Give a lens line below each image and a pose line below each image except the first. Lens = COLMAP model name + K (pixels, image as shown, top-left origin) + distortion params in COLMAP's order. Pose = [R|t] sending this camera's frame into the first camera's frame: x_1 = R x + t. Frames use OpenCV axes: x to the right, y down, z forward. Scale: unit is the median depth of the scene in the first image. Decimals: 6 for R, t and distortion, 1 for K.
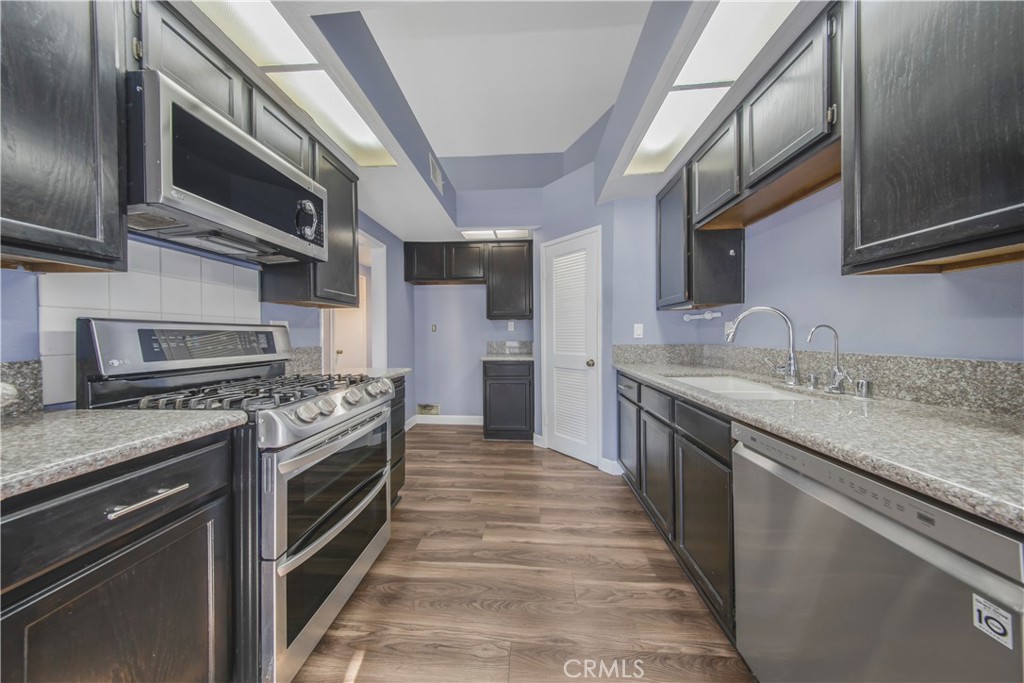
lens RADIAL K [[304.7, 0, 511.2], [0, 304.7, 337.3], [0, 0, 1]] dist [0.000831, 0.000016]
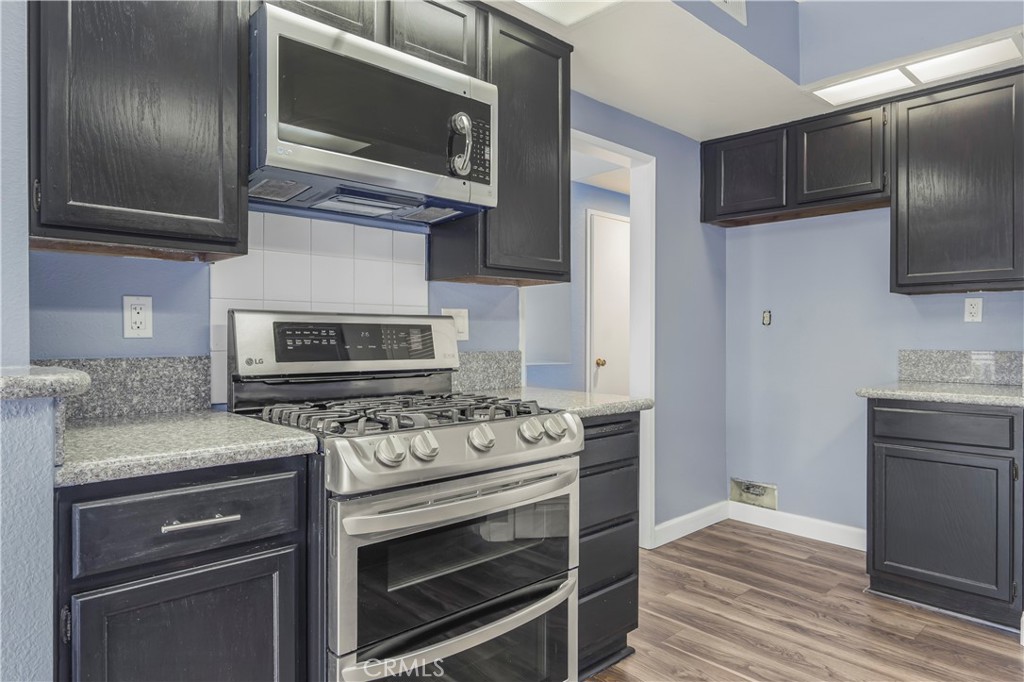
lens RADIAL K [[623.2, 0, 512.0], [0, 623.2, 341.0], [0, 0, 1]] dist [-0.005865, -0.000624]
pose [[0.725825, 0.013460, -0.687748, 0.285942], [-0.010590, 0.999909, 0.008393, 0.002191], [0.687798, 0.001191, 0.725901, 0.156118]]
